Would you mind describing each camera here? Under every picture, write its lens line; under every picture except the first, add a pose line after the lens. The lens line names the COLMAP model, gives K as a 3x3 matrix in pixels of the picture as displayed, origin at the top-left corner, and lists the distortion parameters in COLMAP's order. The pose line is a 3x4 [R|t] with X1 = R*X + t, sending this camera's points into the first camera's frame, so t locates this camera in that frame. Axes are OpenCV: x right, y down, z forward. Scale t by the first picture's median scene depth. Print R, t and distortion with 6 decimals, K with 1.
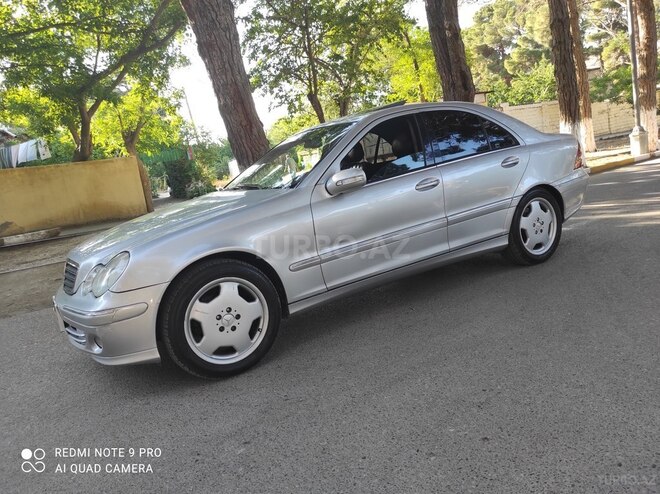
lens RADIAL K [[490.7, 0, 330.0], [0, 490.7, 247.0], [0, 0, 1]] dist [0.041864, -0.031149]
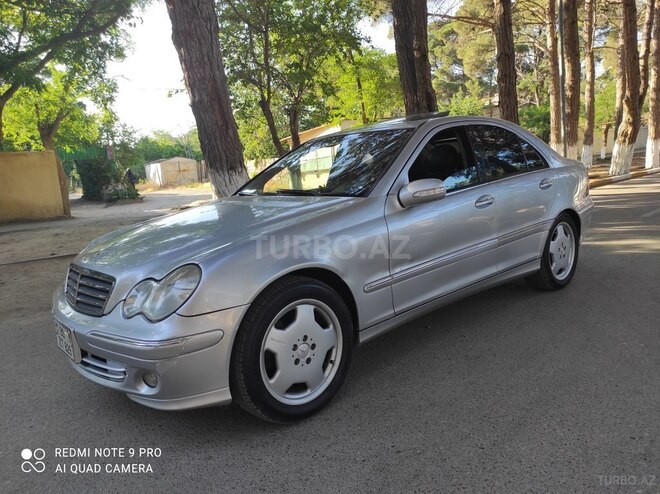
lens RADIAL K [[490.7, 0, 330.0], [0, 490.7, 247.0], [0, 0, 1]] dist [0.041864, -0.031149]
pose [[0.982806, 0.042973, 0.179572, -0.222364], [-0.037844, 0.998774, -0.031897, -0.000859], [-0.180723, 0.024553, 0.983228, 0.120239]]
